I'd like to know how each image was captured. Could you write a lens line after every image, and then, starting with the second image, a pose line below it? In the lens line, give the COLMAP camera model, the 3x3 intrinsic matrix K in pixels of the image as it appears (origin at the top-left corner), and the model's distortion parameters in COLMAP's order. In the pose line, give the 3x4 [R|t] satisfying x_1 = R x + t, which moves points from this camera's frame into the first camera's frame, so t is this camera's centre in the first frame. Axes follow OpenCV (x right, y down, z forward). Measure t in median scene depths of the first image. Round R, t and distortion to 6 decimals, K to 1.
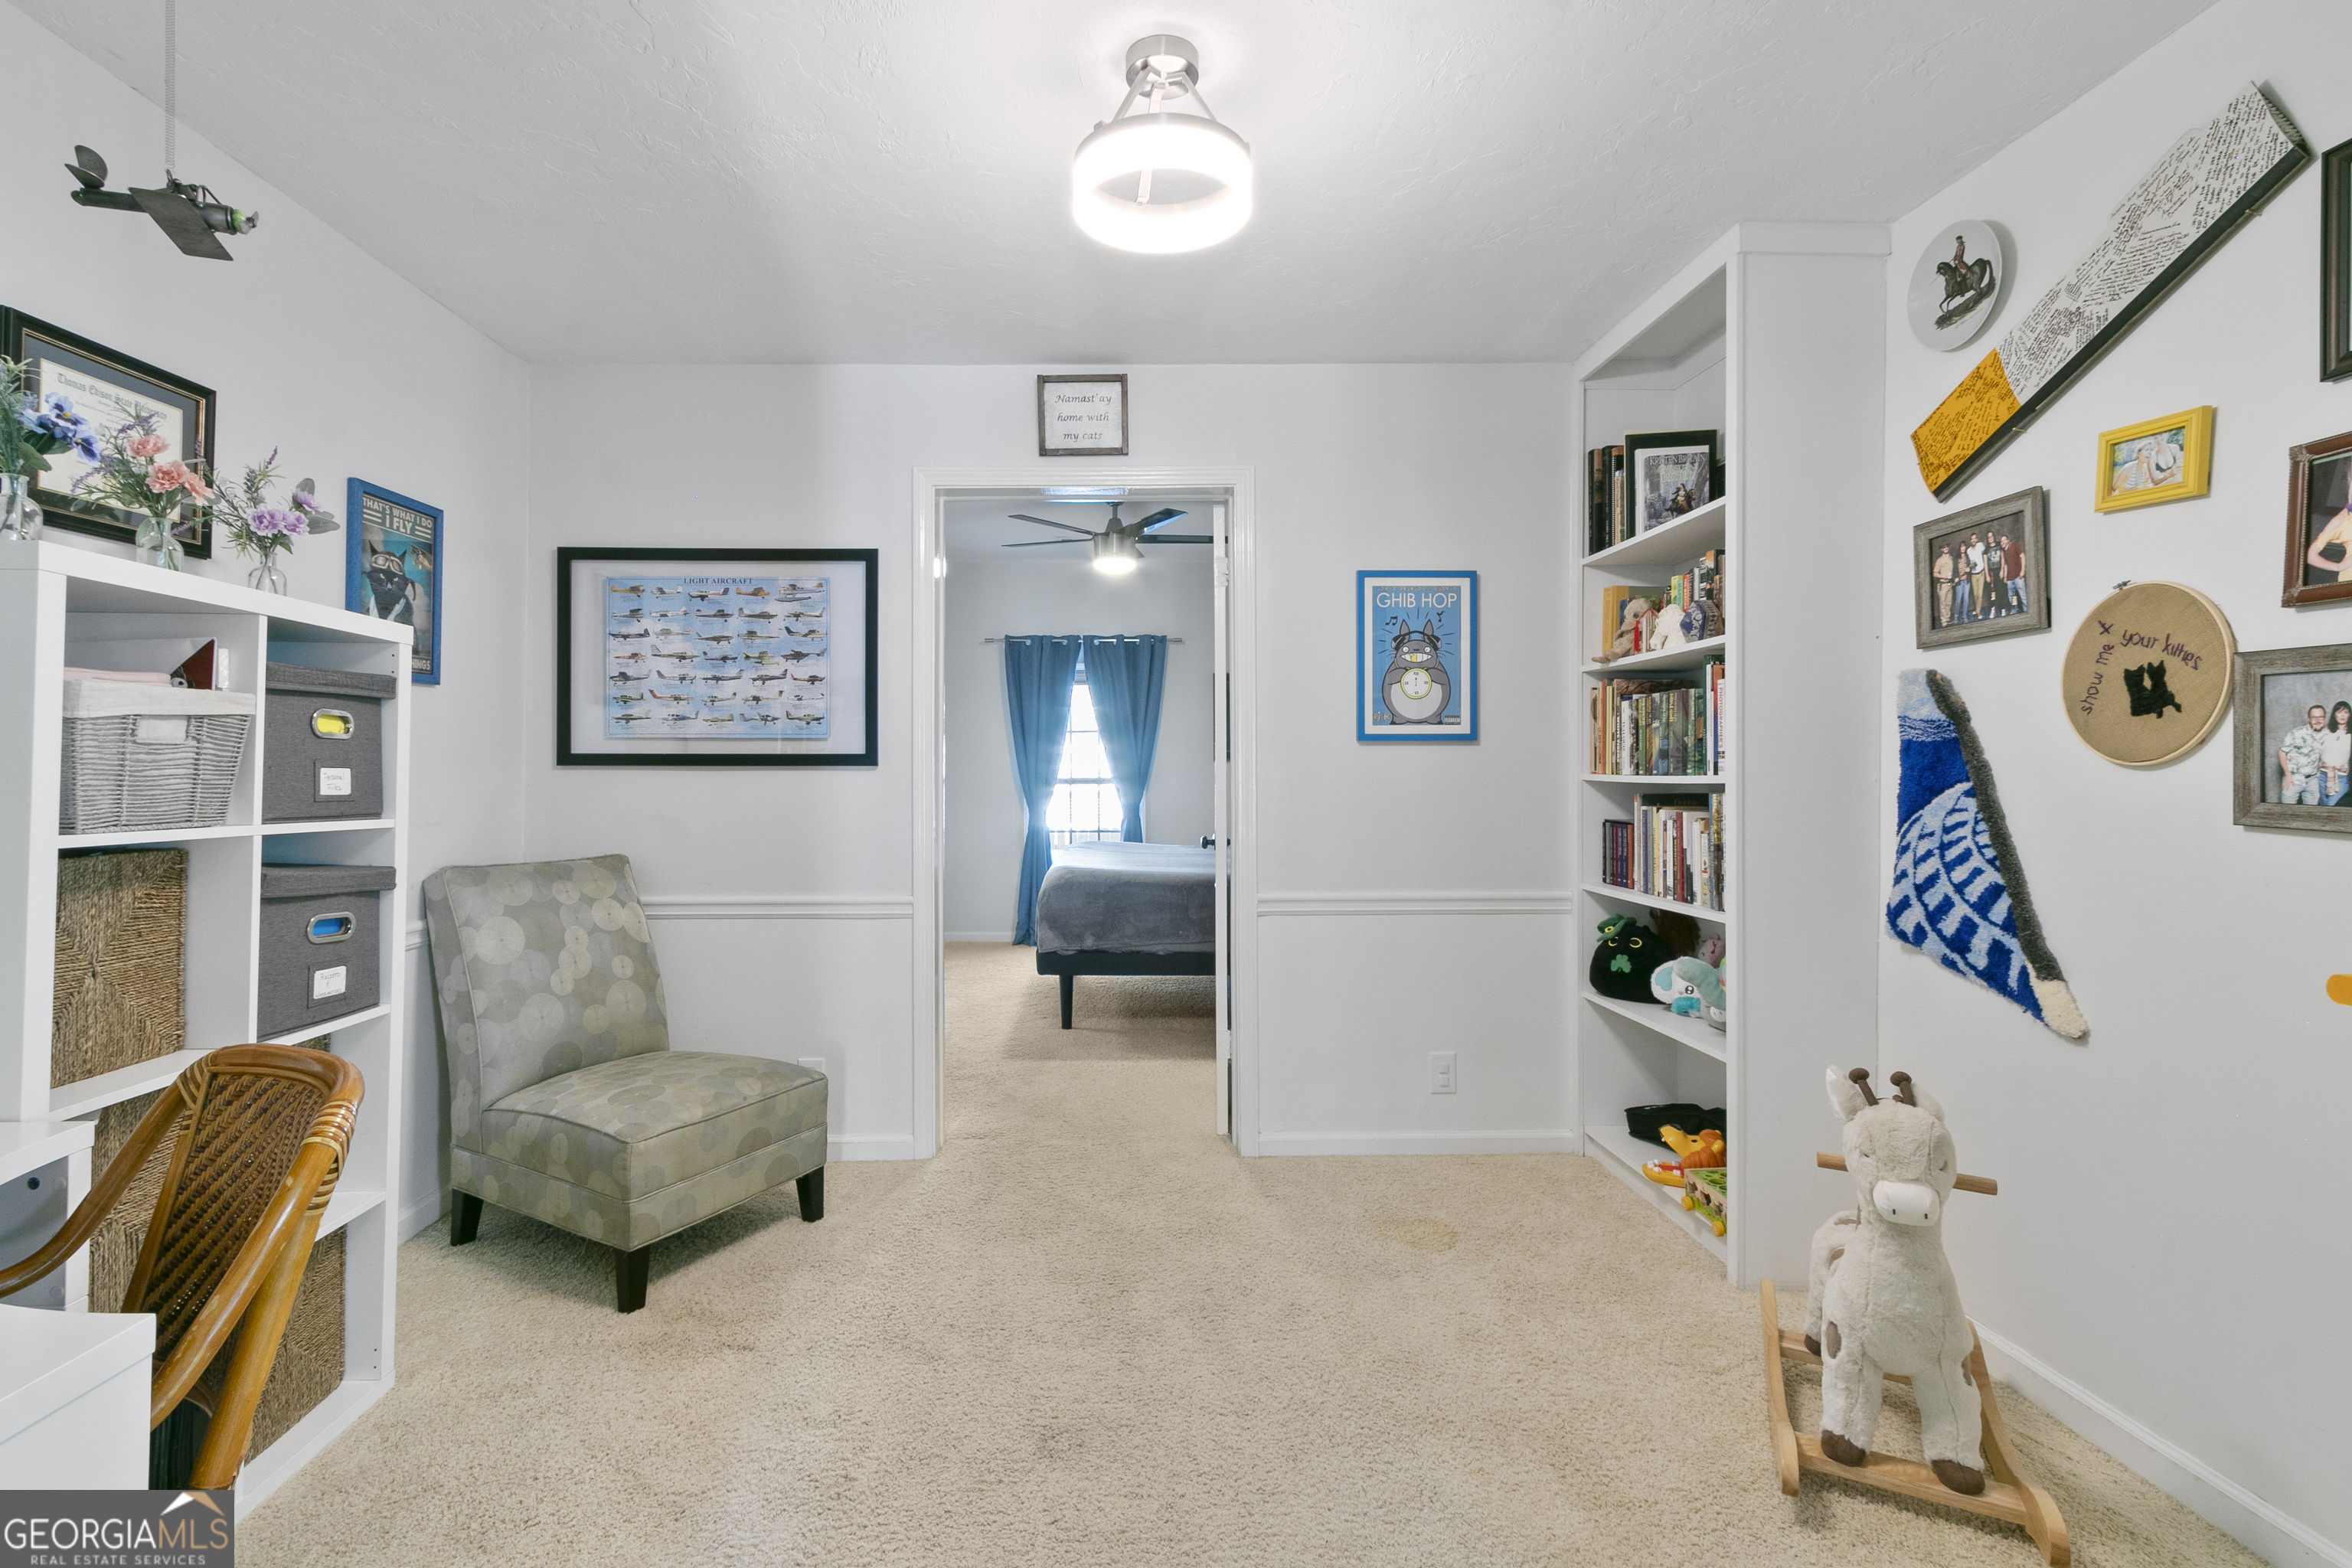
lens RADIAL K [[1068.8, 0, 1170.2], [0, 1068.8, 764.4], [0, 0, 1]] dist [0.004992, -0.000342]
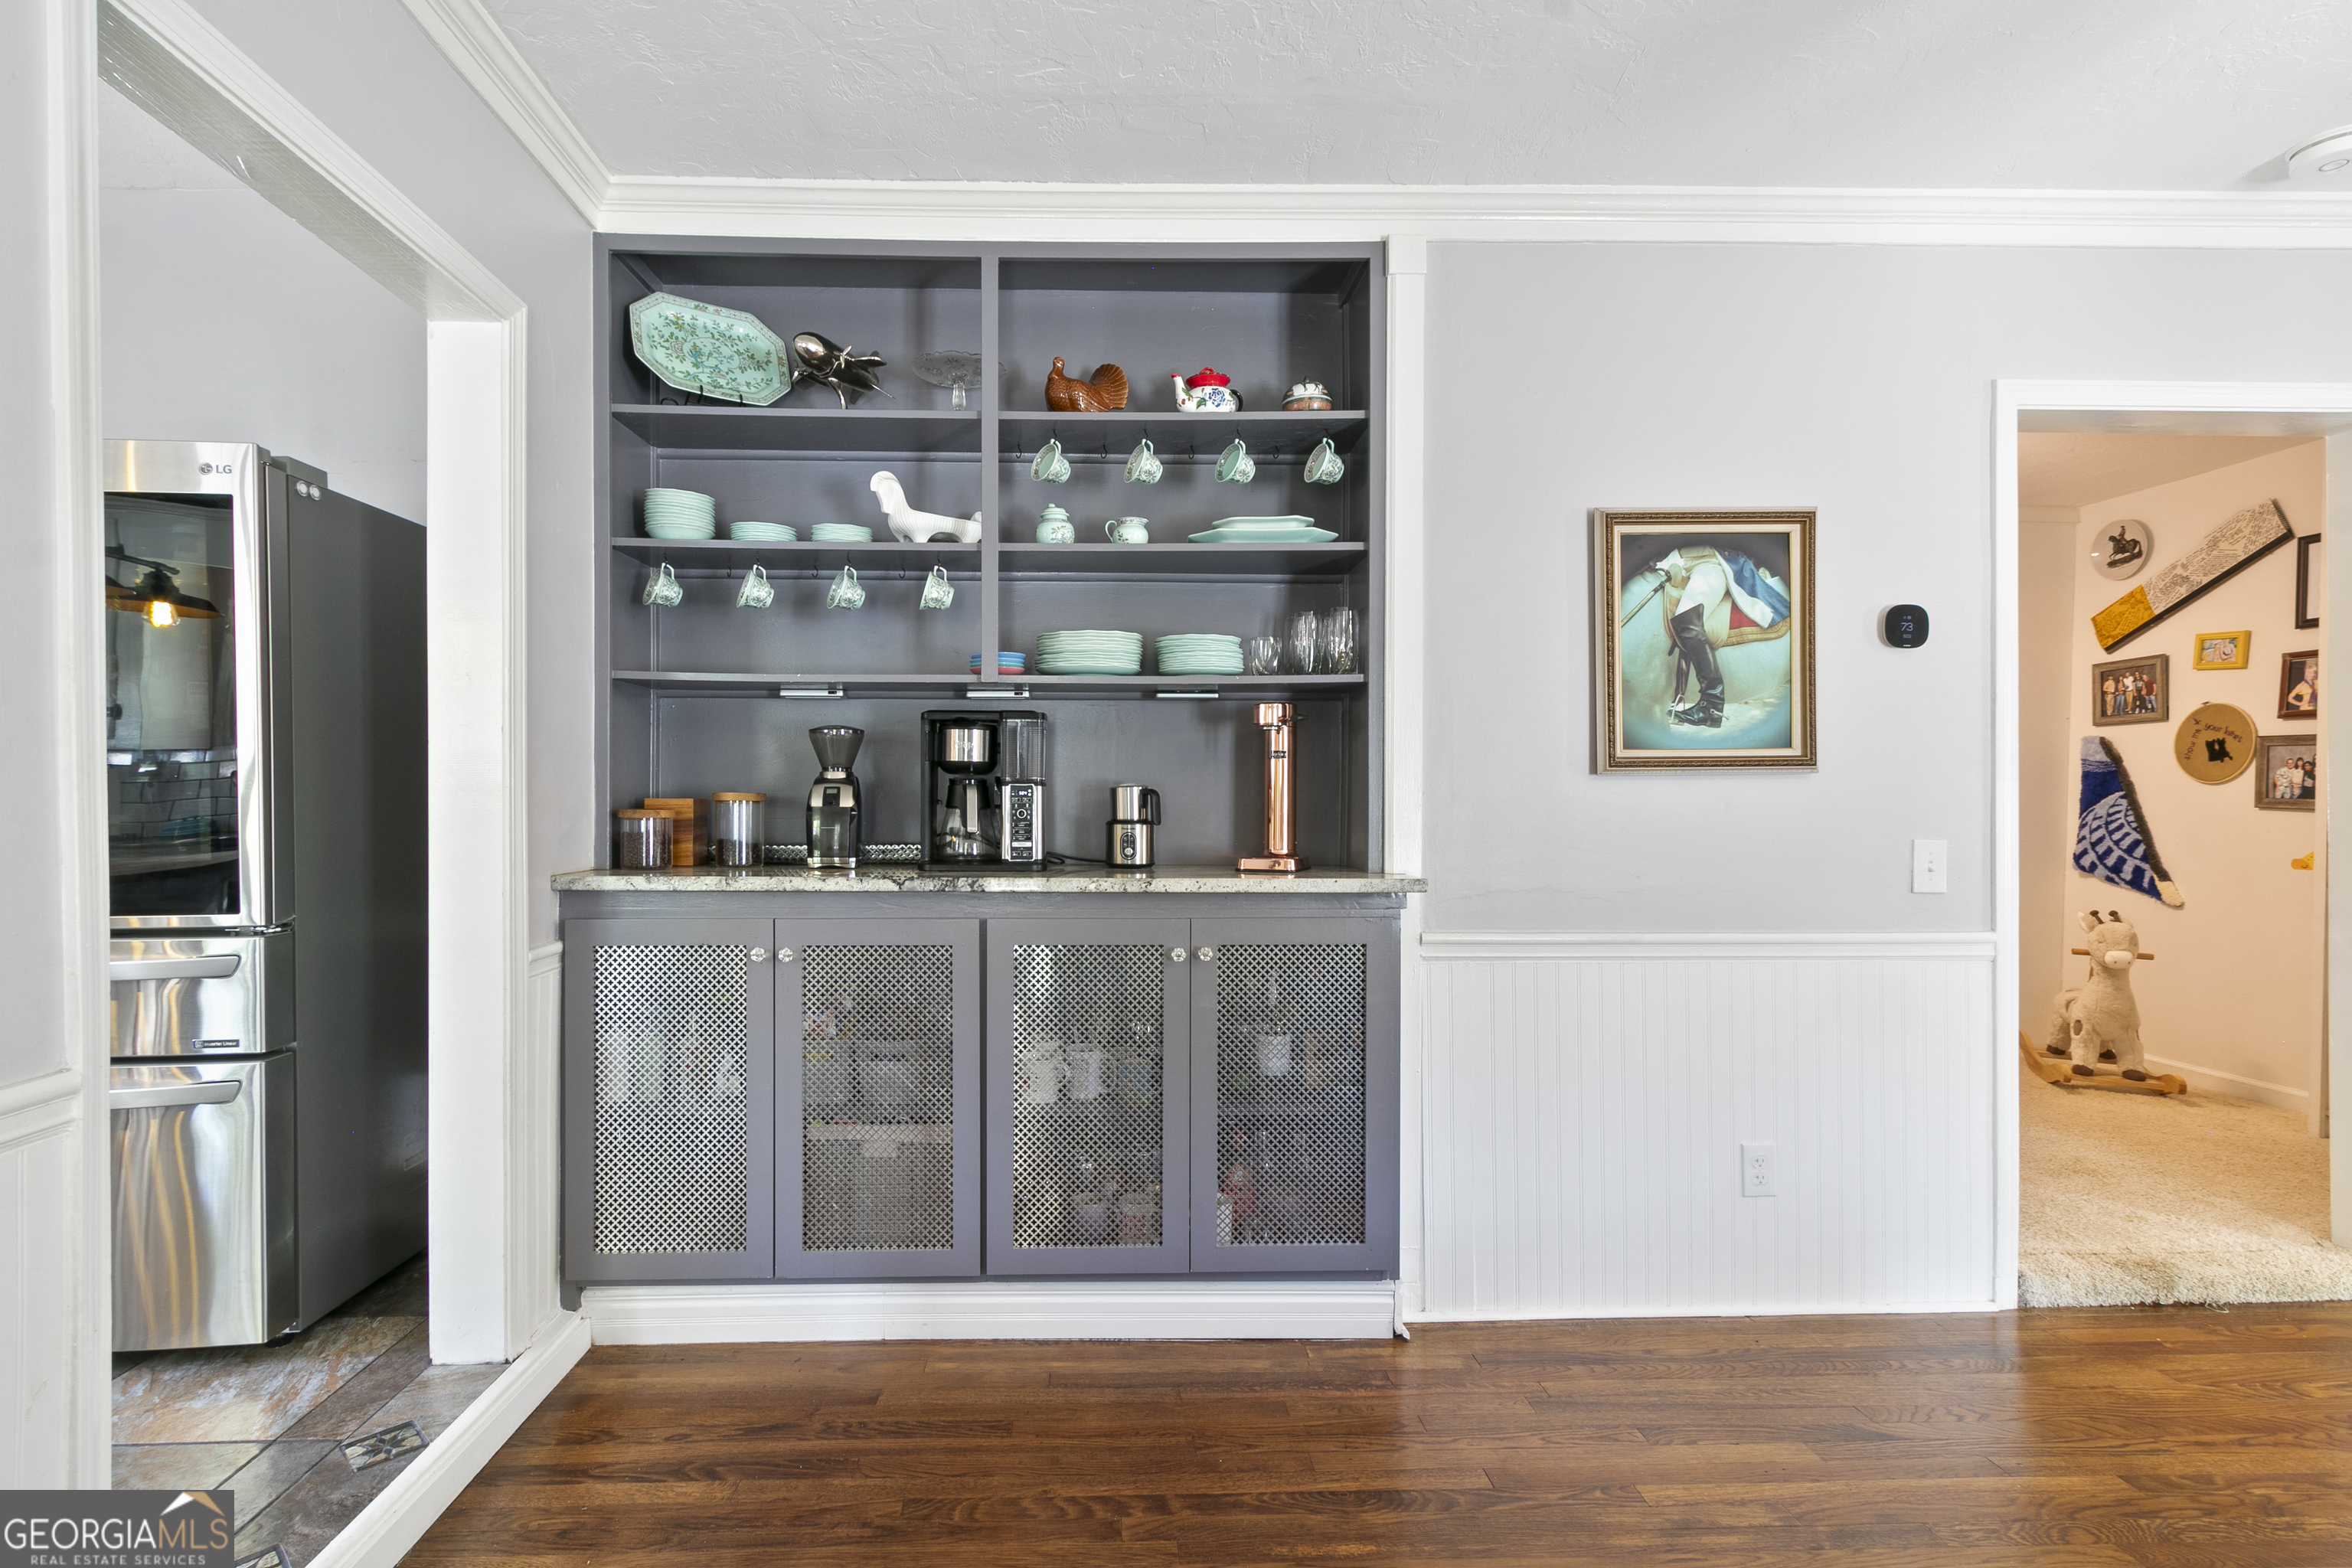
lens RADIAL K [[1068.8, 0, 1164.2], [0, 1068.8, 804.3], [0, 0, 1]] dist [0.004992, -0.000342]
pose [[0.999780, 0.012819, 0.016593, -1.183301], [-0.013036, 0.999830, 0.013043, 0.039372], [-0.016423, -0.013257, 0.999777, -1.082919]]
